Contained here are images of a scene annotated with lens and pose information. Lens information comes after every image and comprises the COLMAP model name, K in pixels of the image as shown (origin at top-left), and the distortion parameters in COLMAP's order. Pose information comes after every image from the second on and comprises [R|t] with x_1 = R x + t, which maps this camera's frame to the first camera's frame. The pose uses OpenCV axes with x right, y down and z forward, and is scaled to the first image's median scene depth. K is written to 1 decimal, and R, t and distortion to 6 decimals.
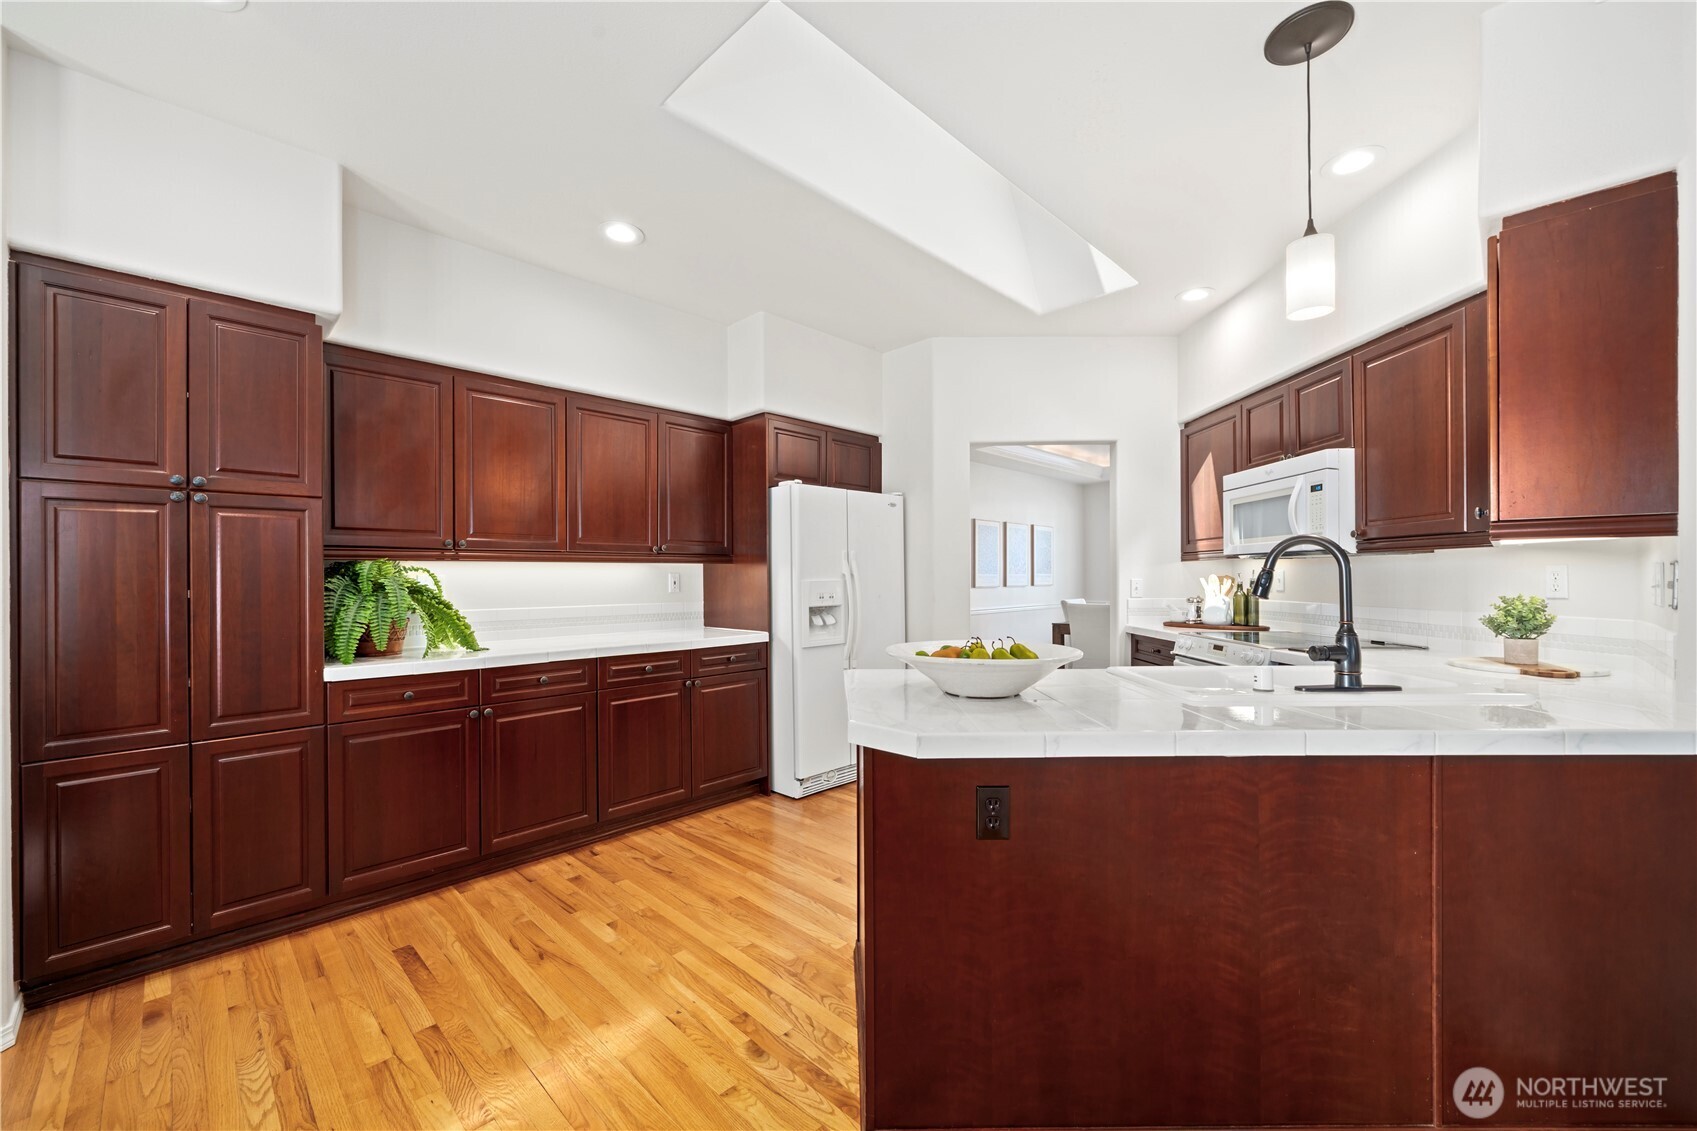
lens RADIAL K [[677.3, 0, 848.5], [0, 677.3, 565.5], [0, 0, 1]] dist [-0.001156, -0.000189]
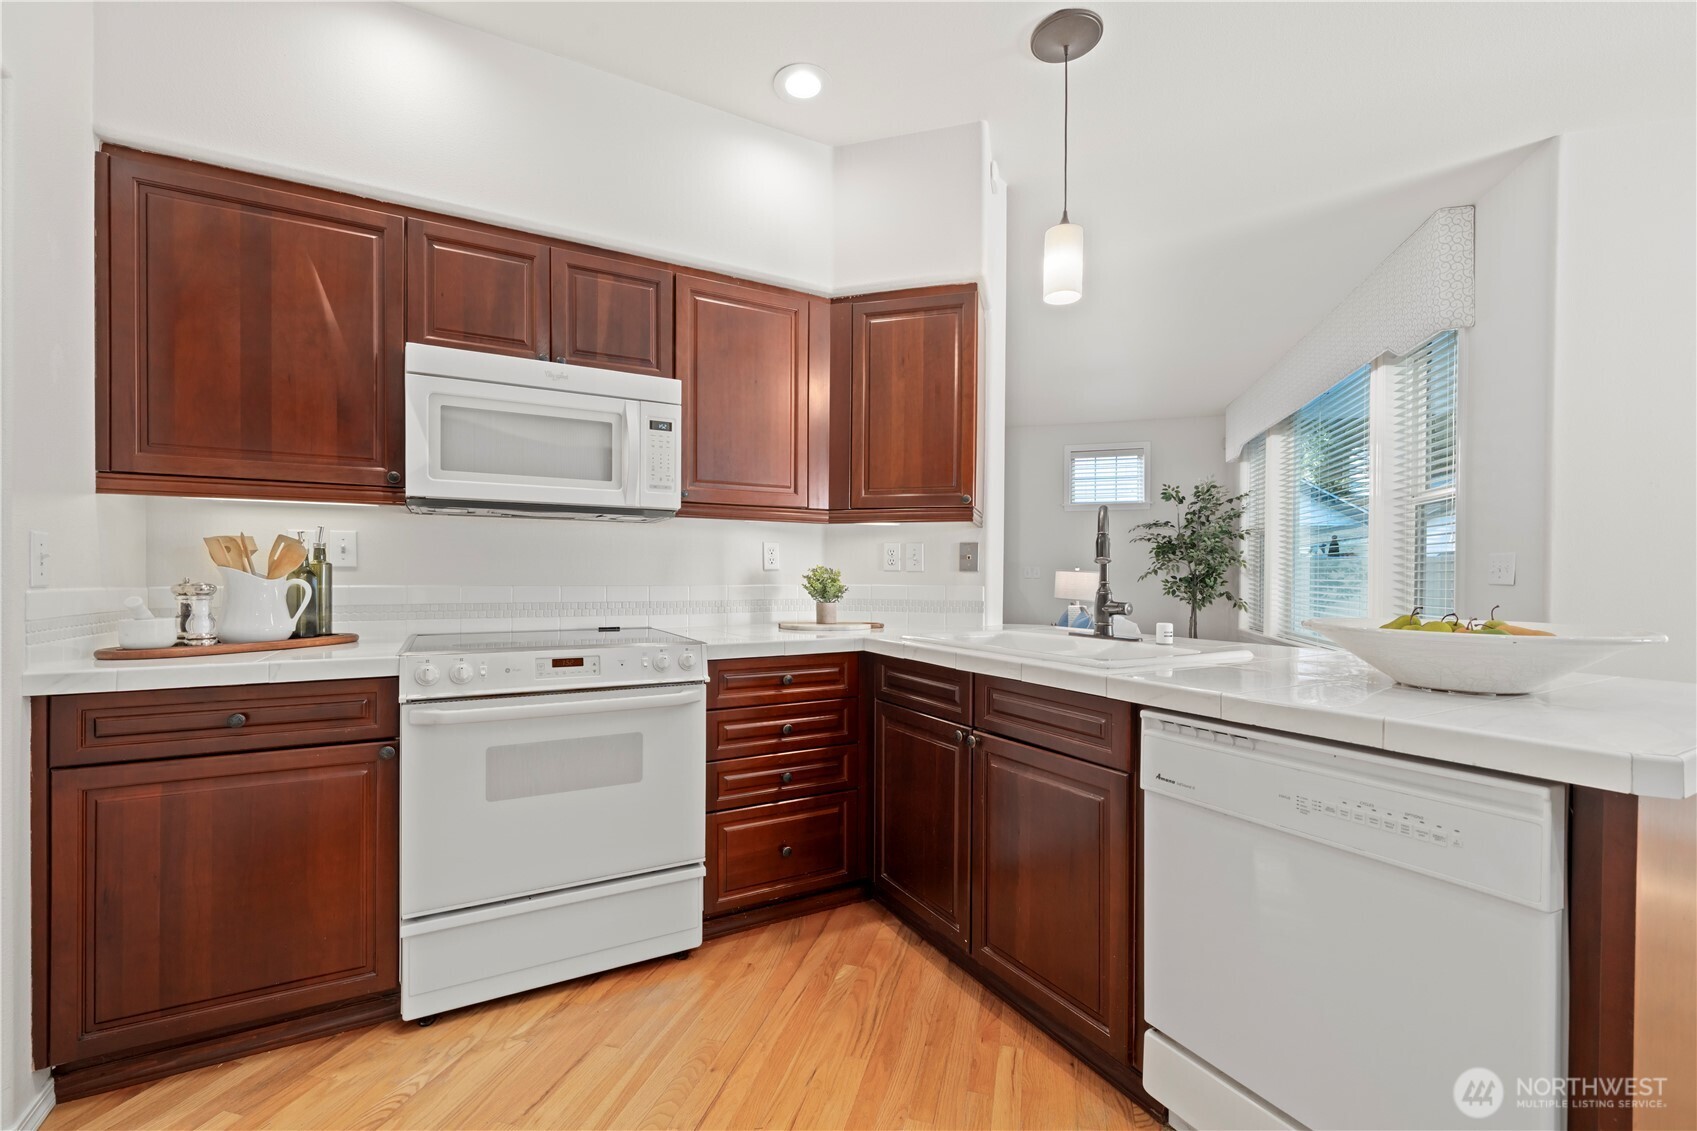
lens RADIAL K [[714.9, 0, 841.1], [0, 714.9, 573.9], [0, 0, 1]] dist [-0.000089, 0.000294]
pose [[-0.477852, 0.001052, 0.878440, -0.095772], [-0.015990, 0.999823, -0.009895, 0.051921], [-0.878295, -0.018774, -0.477751, 1.157228]]
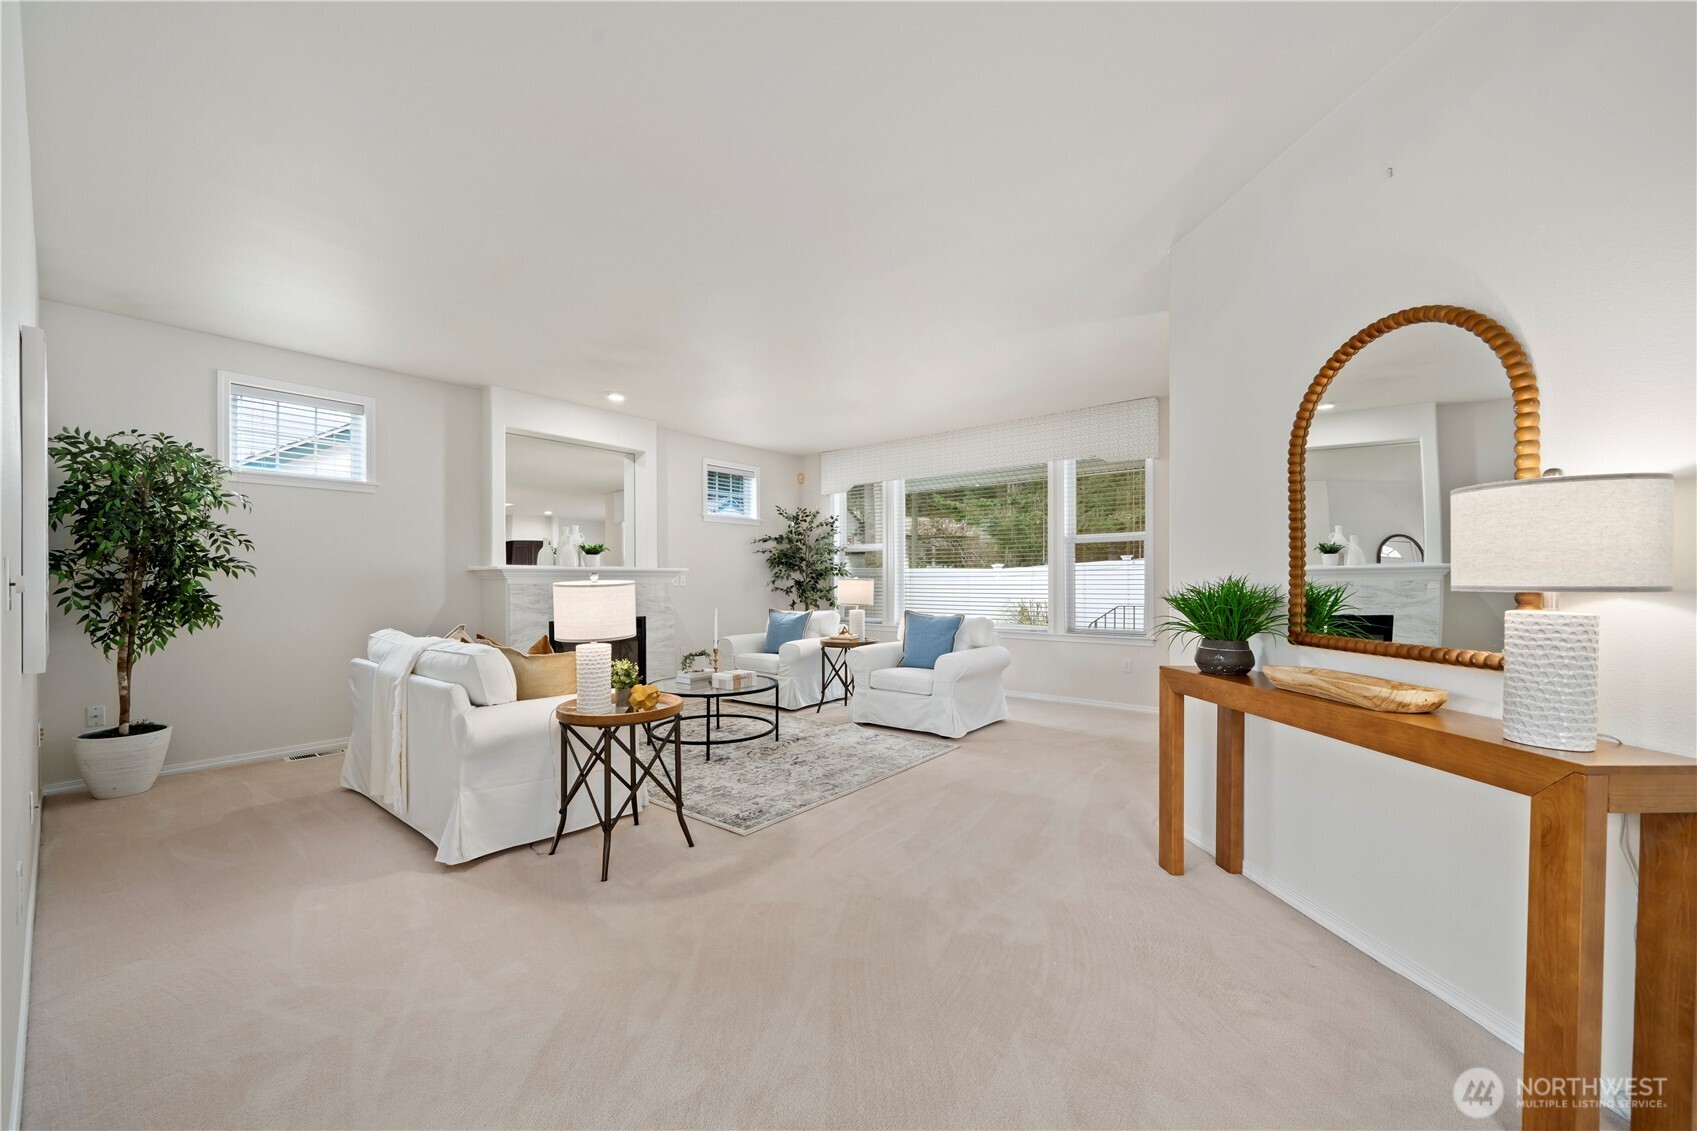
lens RADIAL K [[648.6, 0, 840.4], [0, 648.6, 569.9], [0, 0, 1]] dist [-0.001217, -0.000109]
pose [[-0.995782, 0.005163, -0.091605, 1.484578], [0.007851, 0.999548, -0.029008, 0.042835], [0.091414, -0.029605, -0.995373, 1.660453]]
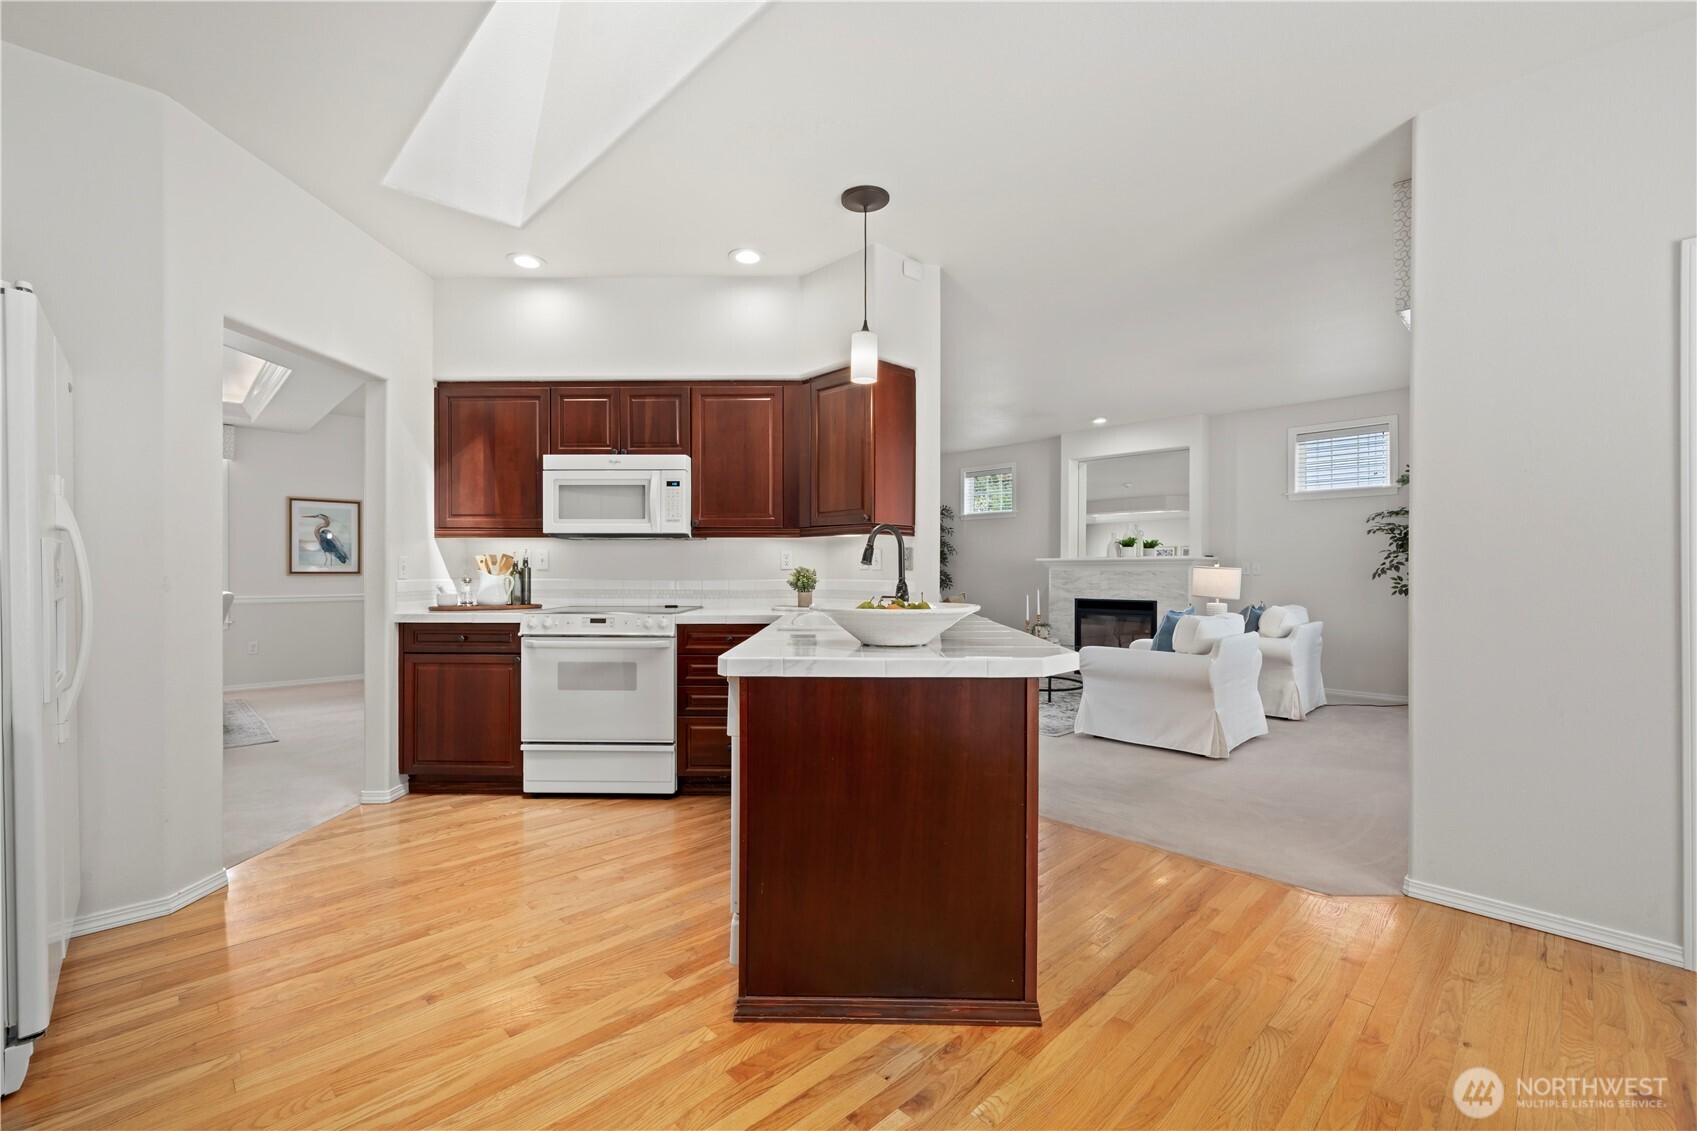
lens RADIAL K [[721.2, 0, 837.3], [0, 721.2, 566.8], [0, 0, 1]] dist [0.002228, 0.000198]
pose [[0.024267, 0.007835, 0.999675, -0.605113], [-0.015138, 0.999858, -0.007469, 0.041971], [-0.999591, -0.014952, 0.024382, 0.640322]]
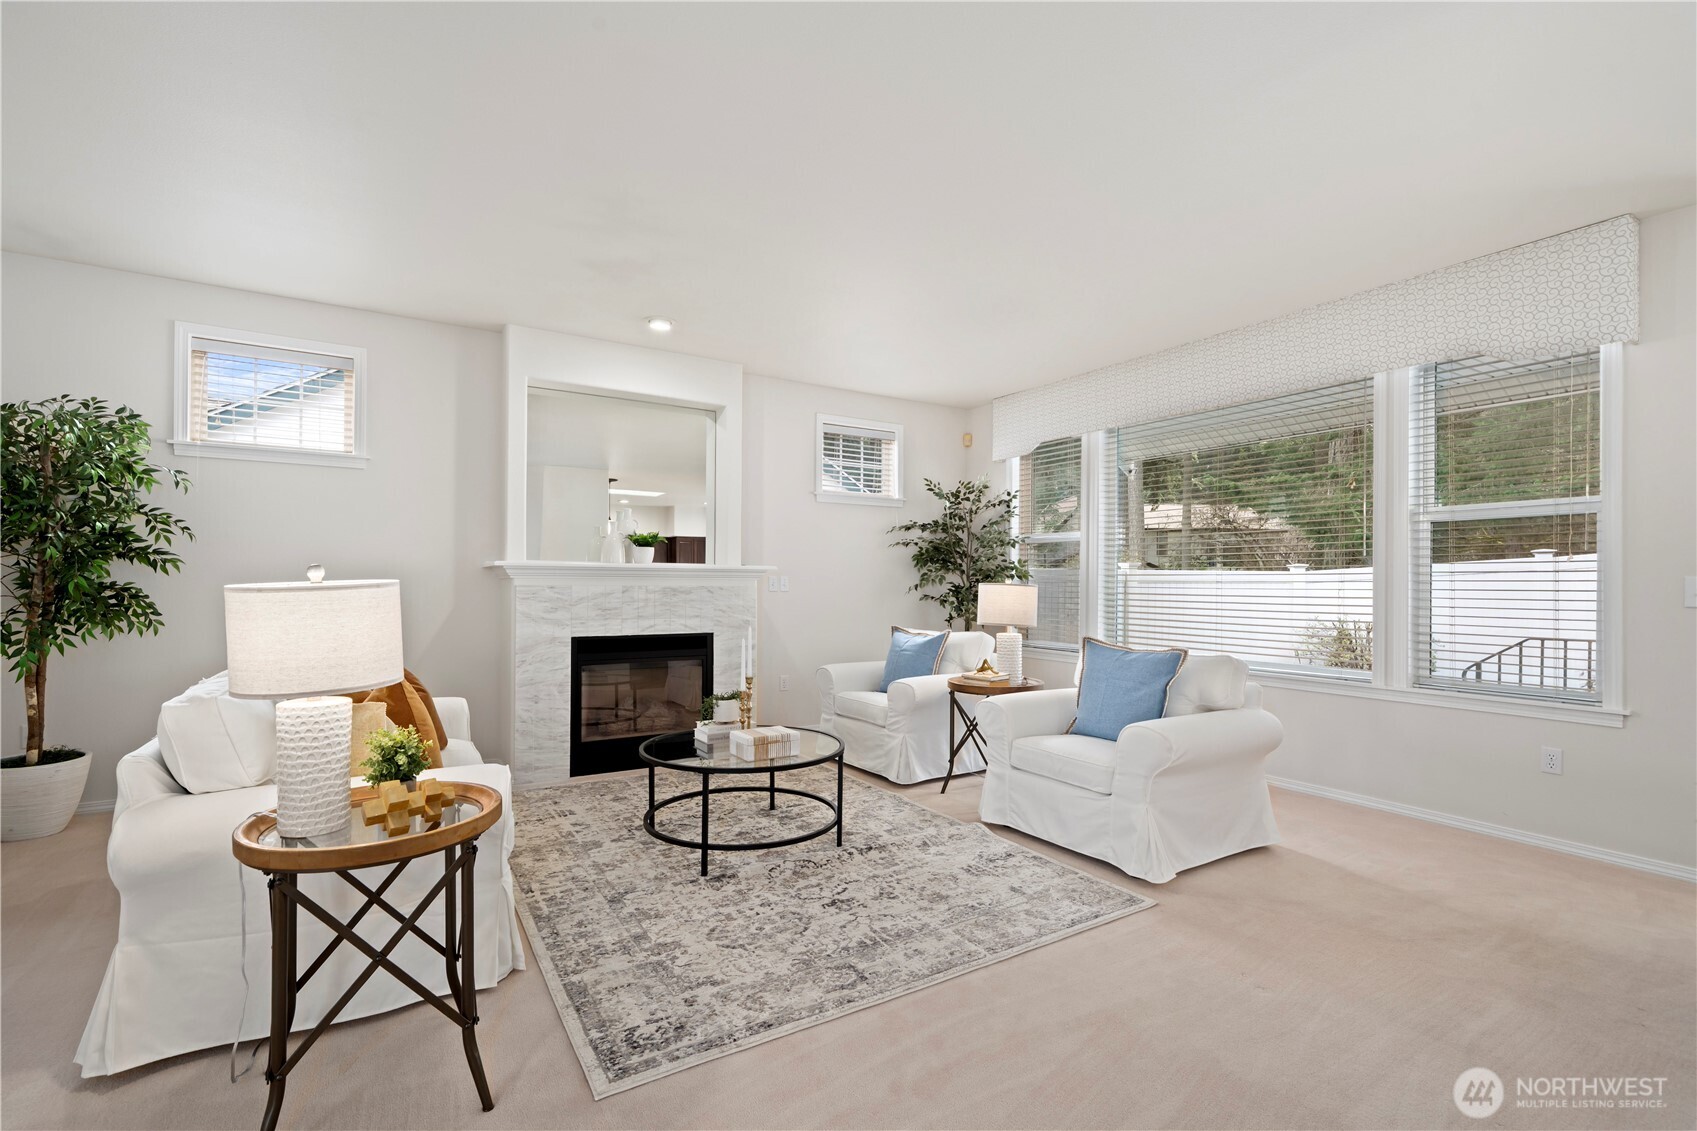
lens RADIAL K [[754.2, 0, 839.6], [0, 754.2, 575.4], [0, 0, 1]] dist [0.001650, 0.000216]
pose [[-0.971483, -0.000960, 0.237108, 1.230451], [-0.007204, 0.999650, -0.025466, 0.036698], [-0.237000, -0.026448, -0.971149, 1.170280]]
